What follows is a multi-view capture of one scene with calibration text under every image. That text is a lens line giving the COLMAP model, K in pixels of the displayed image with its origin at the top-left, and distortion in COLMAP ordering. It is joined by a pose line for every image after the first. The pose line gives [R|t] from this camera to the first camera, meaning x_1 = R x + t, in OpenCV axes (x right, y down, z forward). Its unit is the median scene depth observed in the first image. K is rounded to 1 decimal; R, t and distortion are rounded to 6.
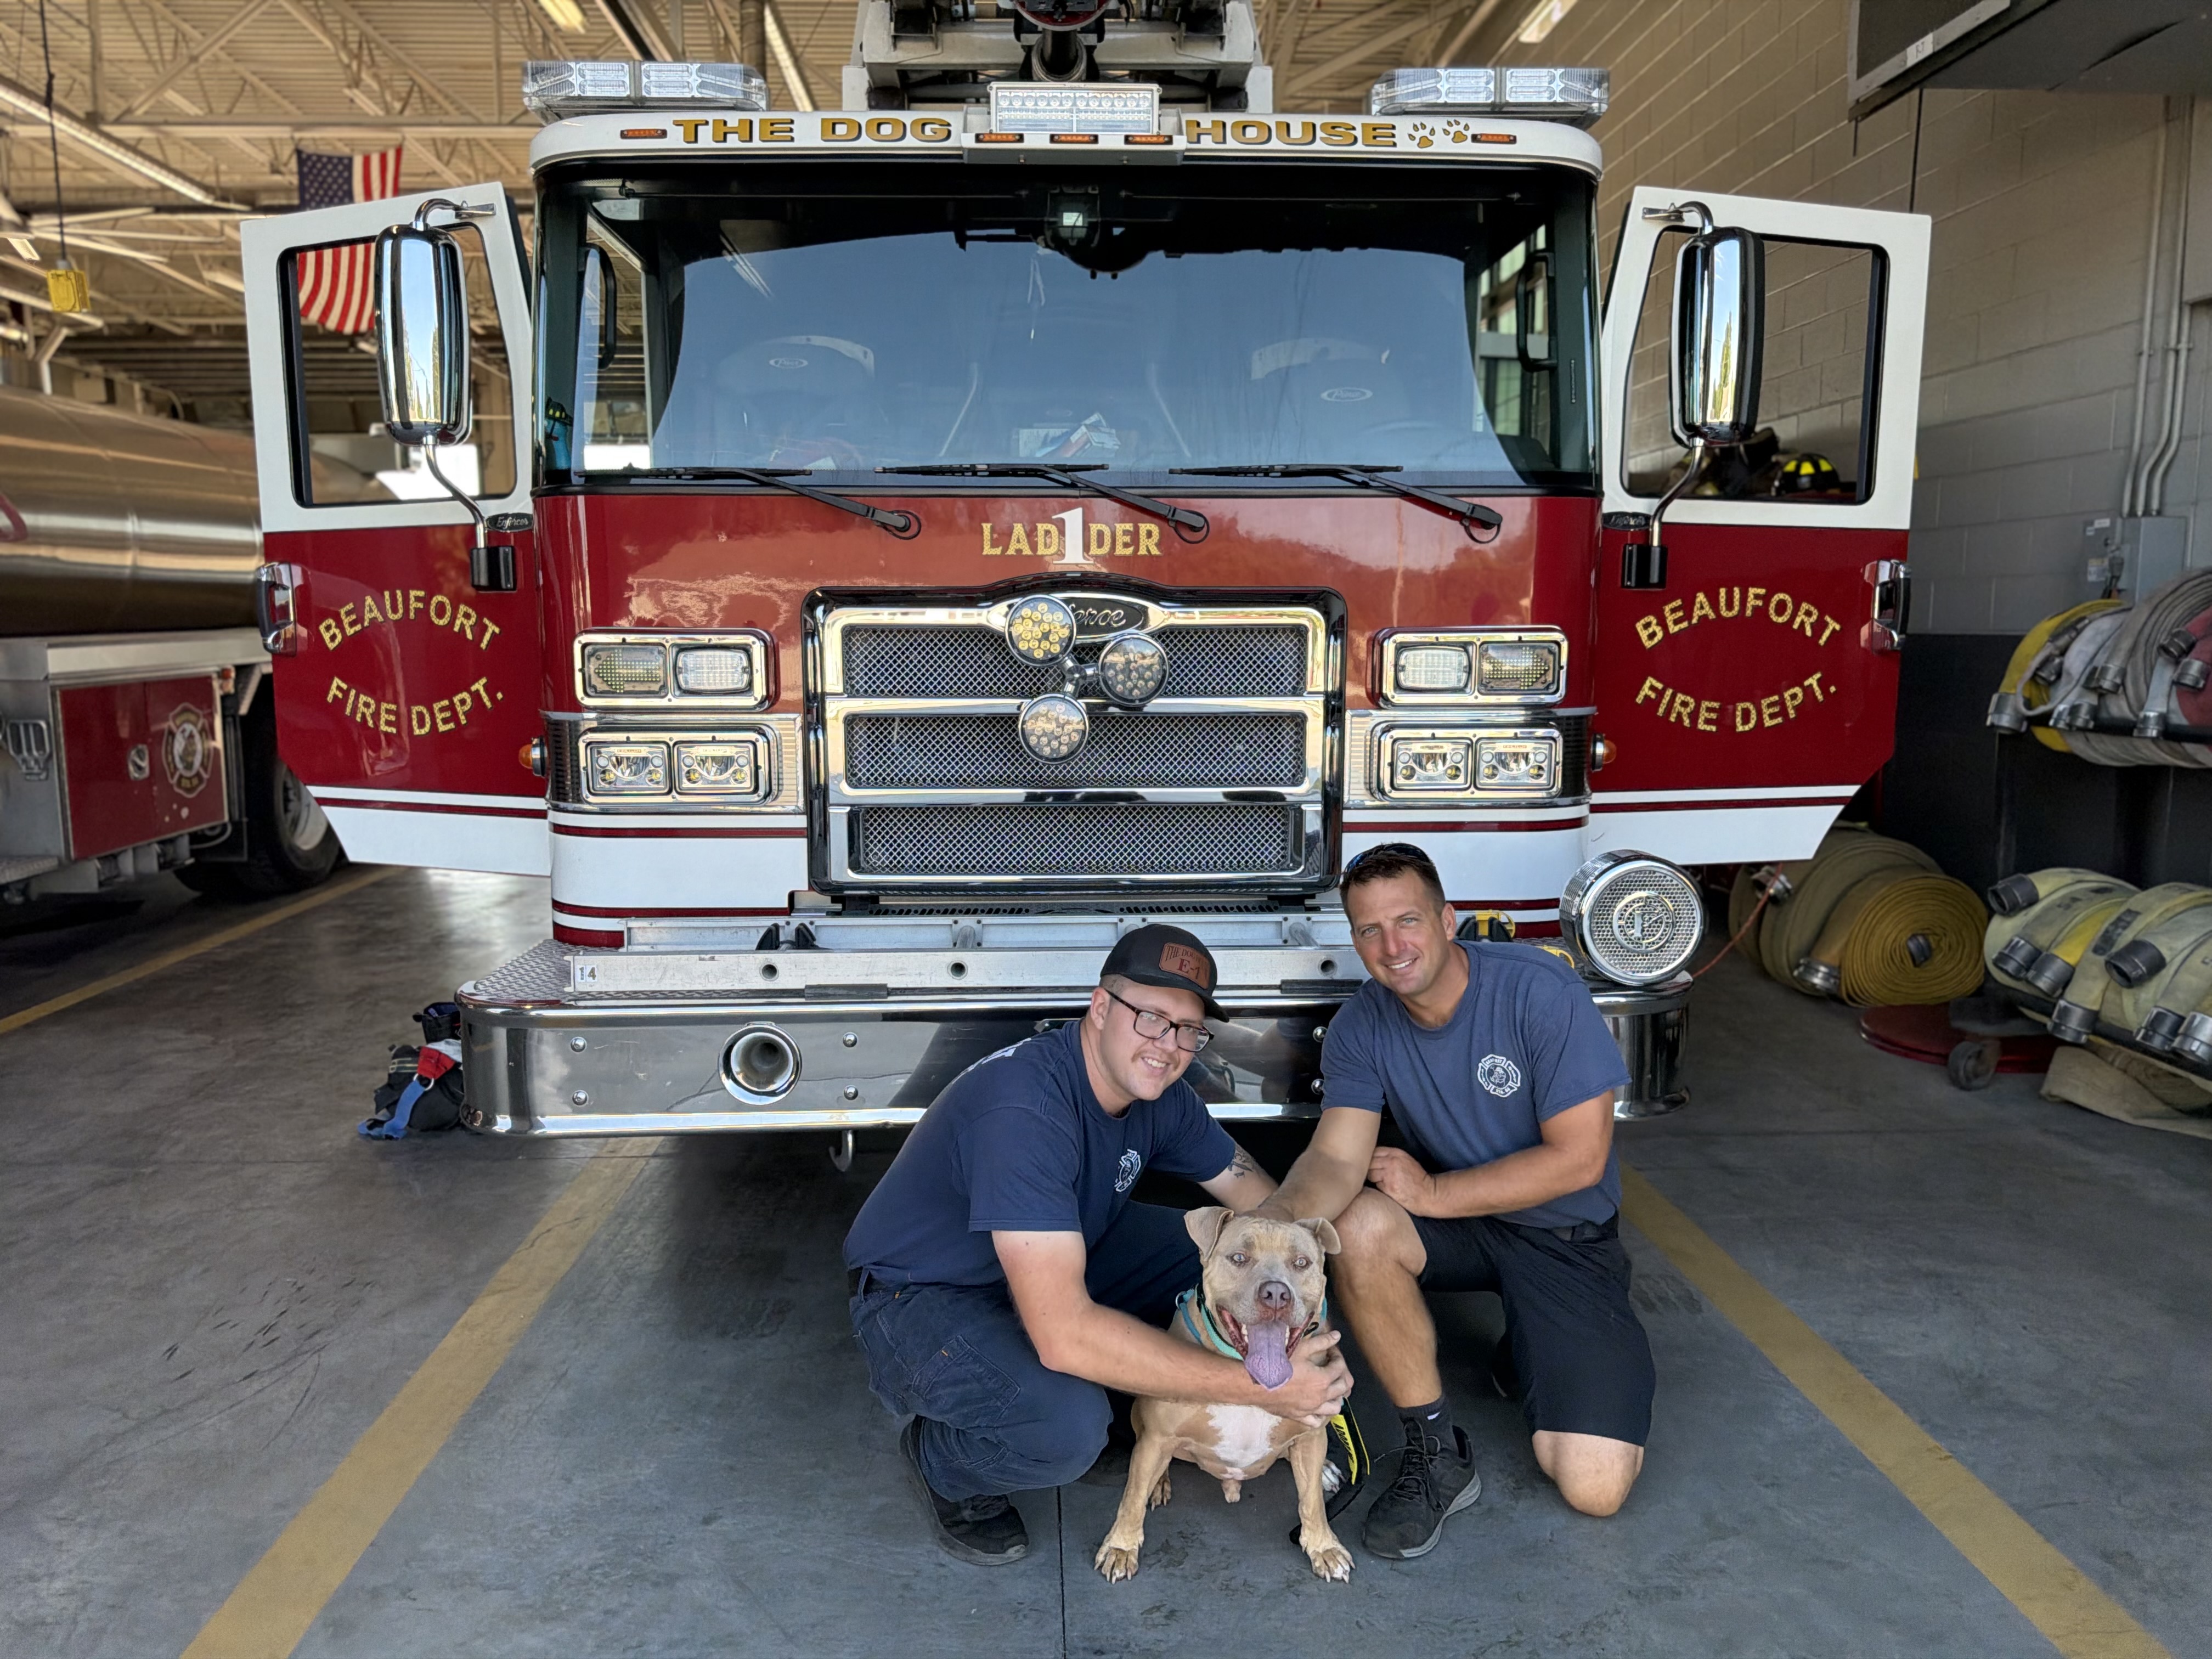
lens RADIAL K [[1699.4, 0, 1076.8], [0, 1699.4, 876.9], [0, 0, 1]] dist [0.119635, -0.190638]
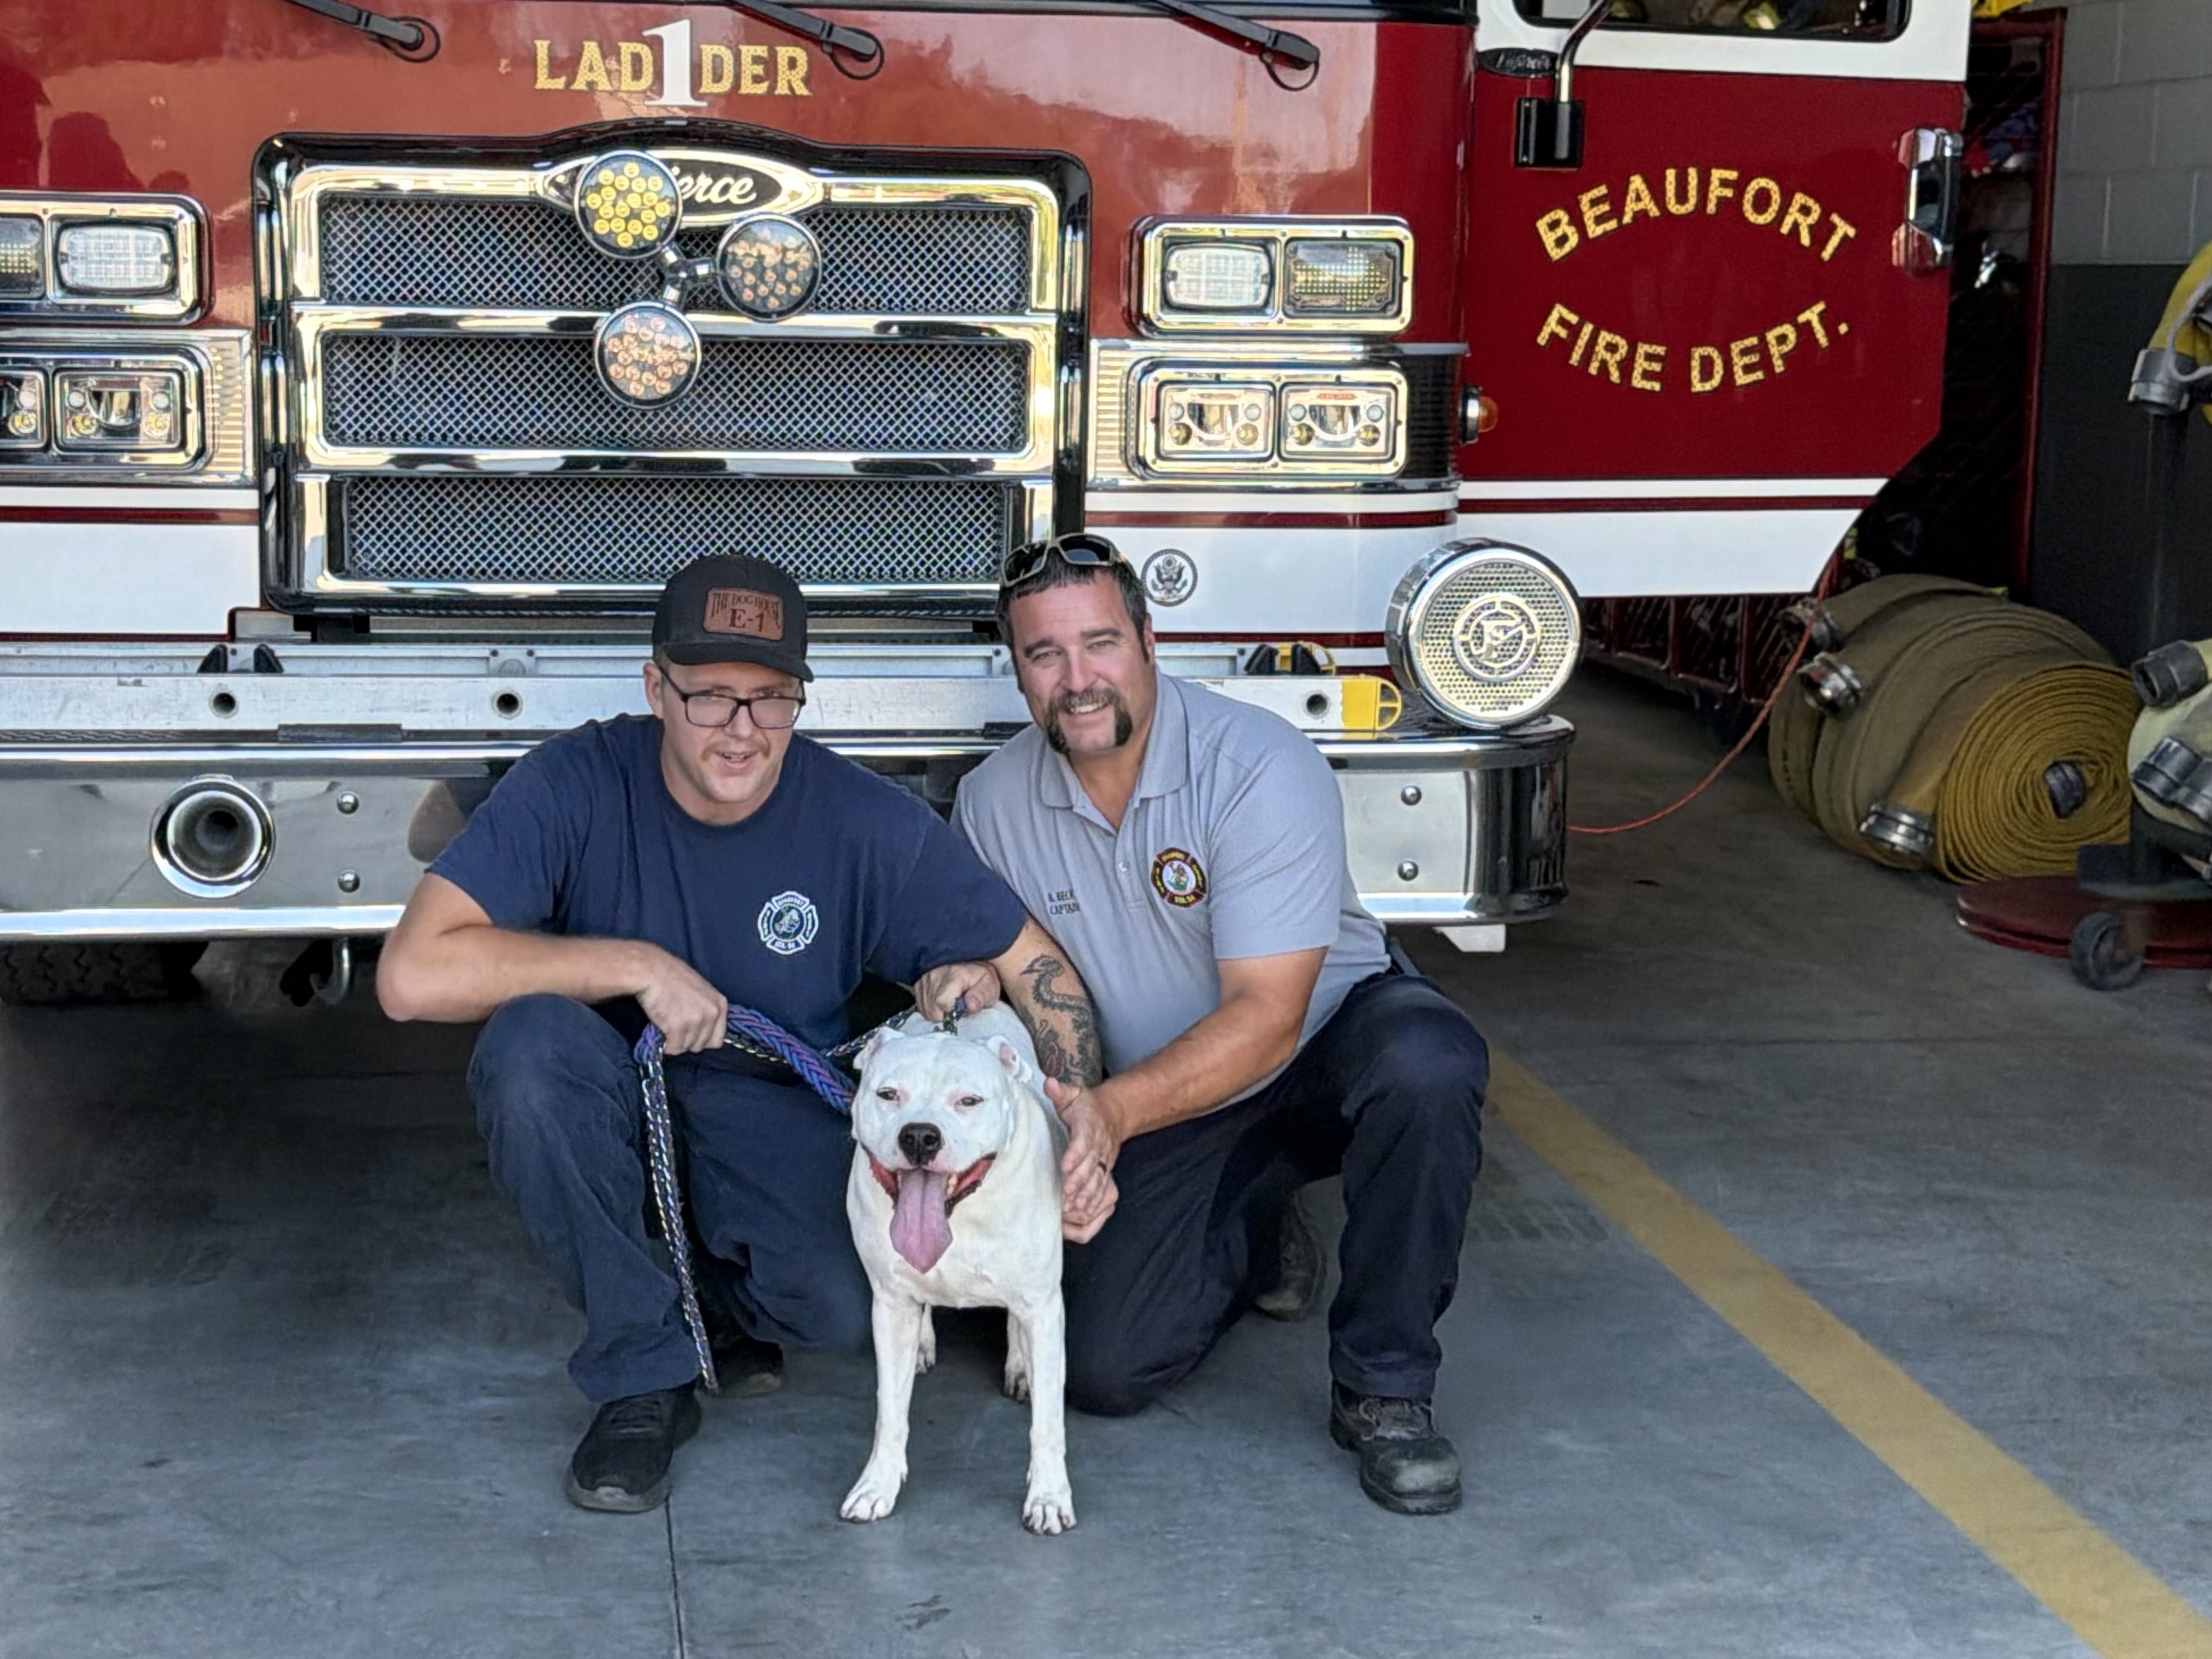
lens RADIAL K [[3144.9, 0, 932.1], [0, 3144.9, 745.0], [0, 0, 1]] dist [0.114597, 0.174514]
pose [[0.996143, 0.002374, 0.087712, -0.009278], [-0.003344, 0.999935, 0.010911, 0.043768], [-0.087681, -0.011163, 0.996086, -0.200778]]
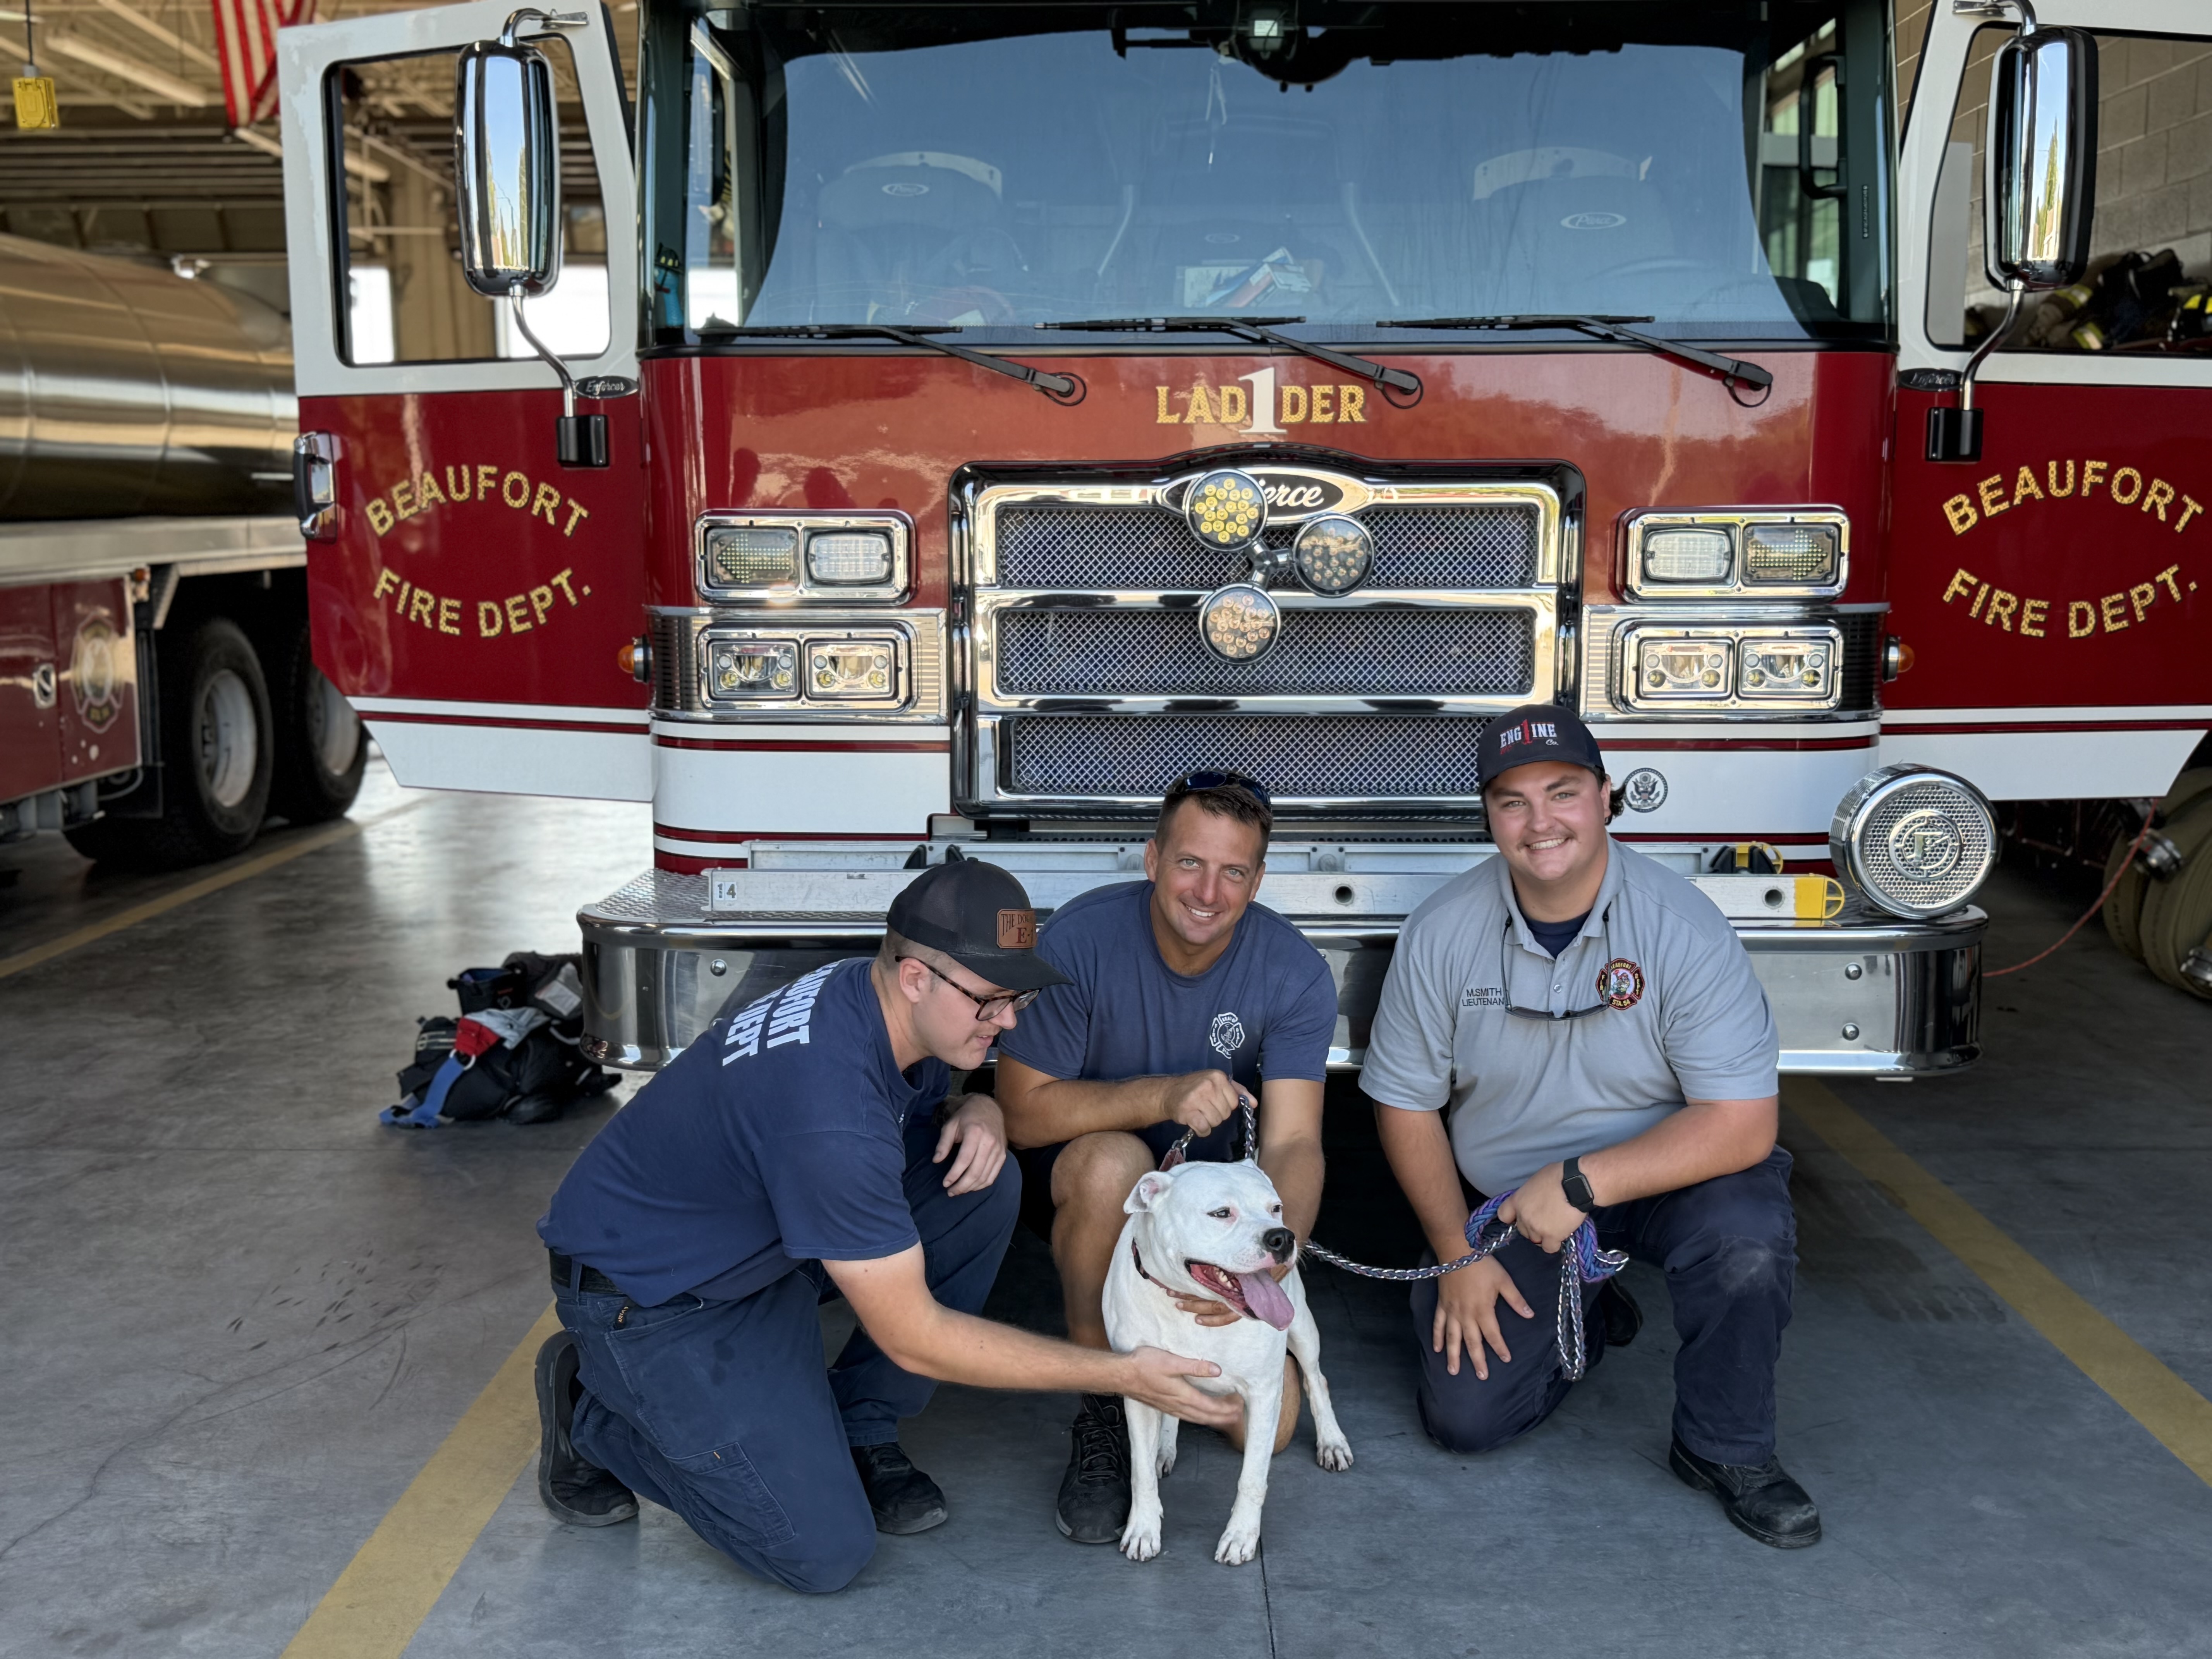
lens RADIAL K [[2286.3, 0, 1105.4], [0, 2286.3, 863.3], [0, 0, 1]] dist [0.164336, -0.357522]
pose [[0.998606, 0.008746, -0.052058, -0.017473], [-0.008569, 0.999957, 0.003629, 0.026800], [0.052088, -0.003178, 0.998637, -0.147029]]
